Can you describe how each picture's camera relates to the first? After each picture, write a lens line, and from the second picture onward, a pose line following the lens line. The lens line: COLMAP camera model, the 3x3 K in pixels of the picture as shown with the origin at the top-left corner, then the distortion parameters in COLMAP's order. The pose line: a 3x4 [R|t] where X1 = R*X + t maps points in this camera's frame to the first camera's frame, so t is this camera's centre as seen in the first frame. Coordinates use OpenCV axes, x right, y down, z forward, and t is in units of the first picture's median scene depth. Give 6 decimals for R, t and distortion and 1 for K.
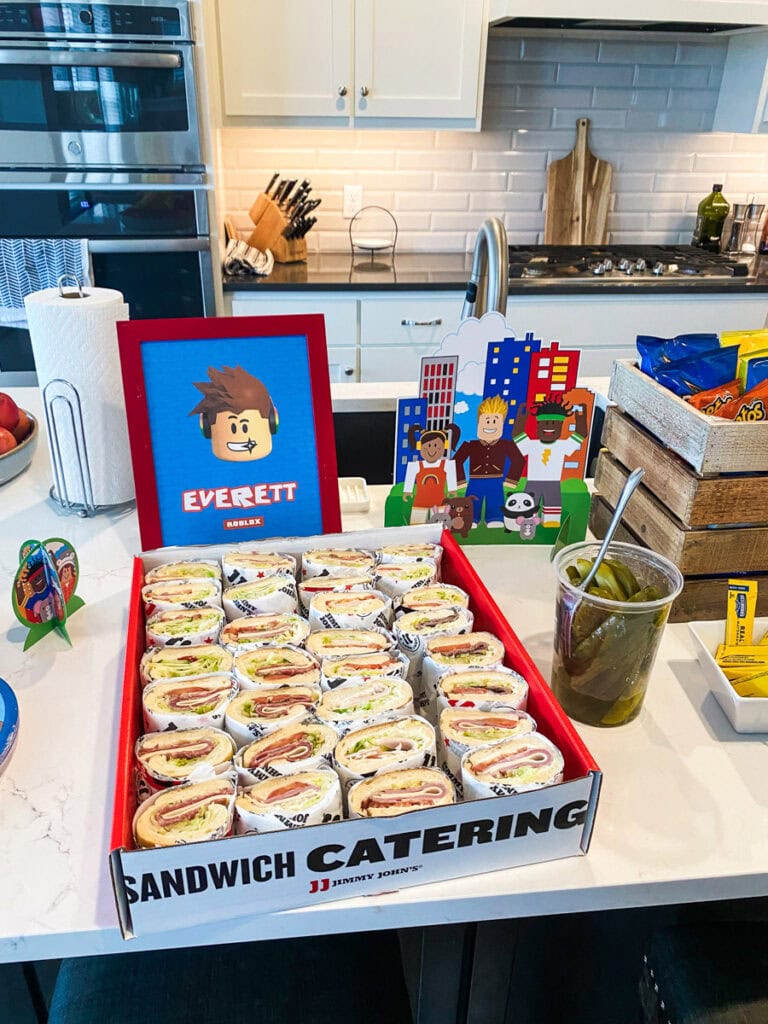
lens RADIAL K [[779.5, 0, 384.0], [0, 779.5, 512.0], [0, 0, 1]] dist [0.046503, -0.046464]
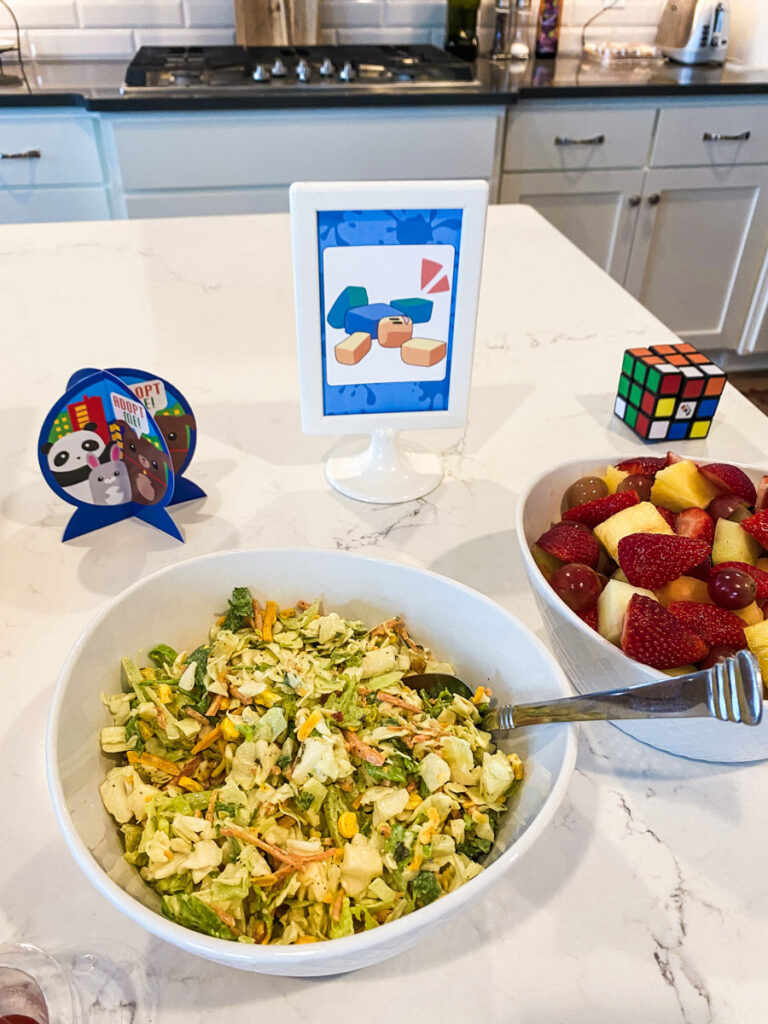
lens RADIAL K [[791.5, 0, 367.1], [0, 791.5, 512.1], [0, 0, 1]] dist [0.002682, 0.000322]
pose [[0.998954, -0.034215, 0.030326, 0.329400], [0.028947, 0.986735, 0.159739, -0.025949], [-0.035389, -0.158694, 0.986693, 0.215151]]
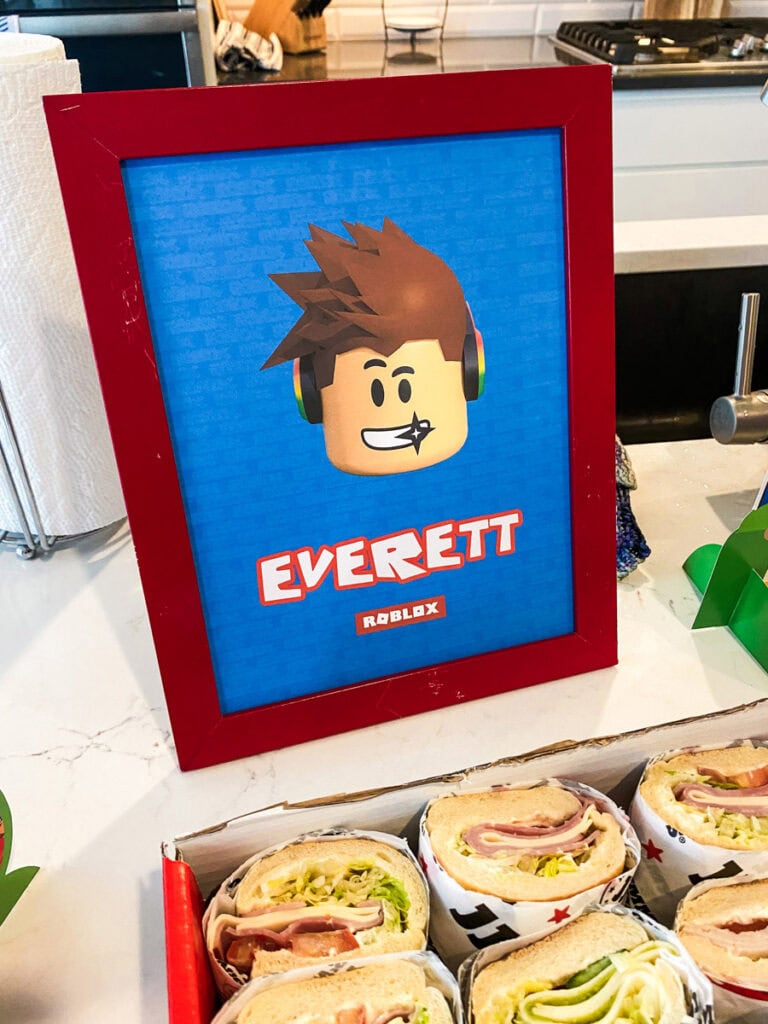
lens RADIAL K [[789.6, 0, 378.0], [0, 789.6, 512.2], [0, 0, 1]] dist [0.006565, 0.003324]
pose [[0.999659, -0.026120, 0.000076, -0.065362], [0.025614, 0.980857, 0.193039, -0.041964], [-0.005117, -0.192971, 0.981191, 0.203611]]
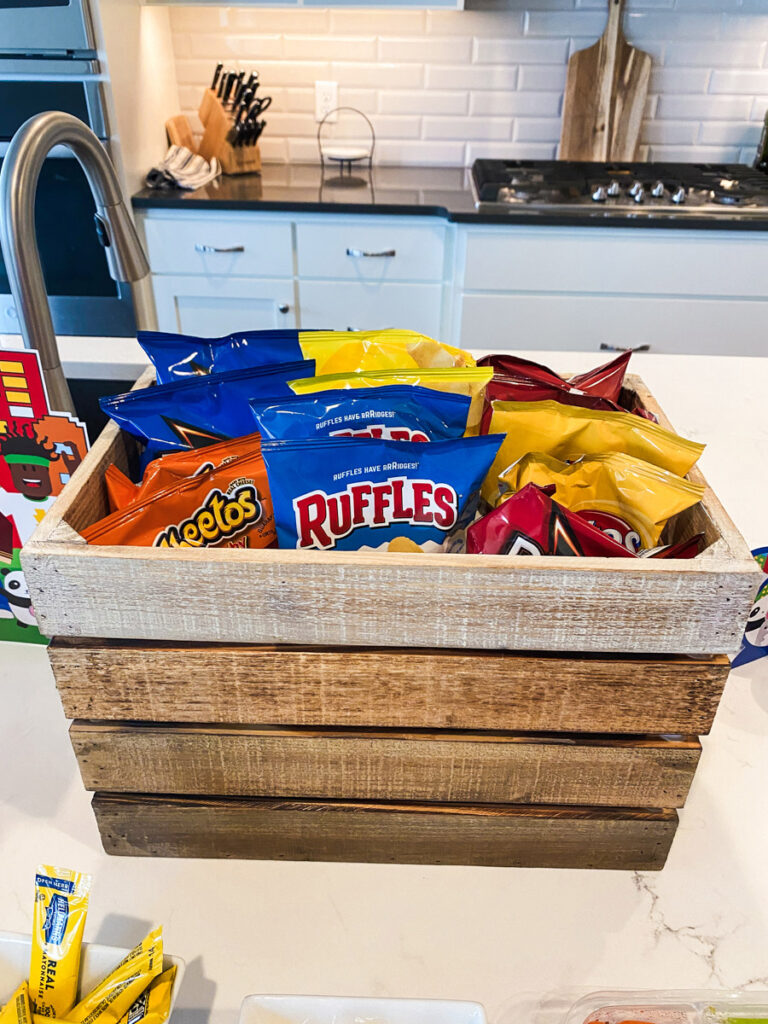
lens RADIAL K [[787.4, 0, 384.0], [0, 787.4, 512.0], [0, 0, 1]] dist [0.005487, 0.008936]
pose [[0.986621, 0.084753, -0.139268, 0.194231], [-0.070949, 0.992327, 0.101259, -0.055418], [0.146781, -0.090023, 0.985064, 0.154059]]
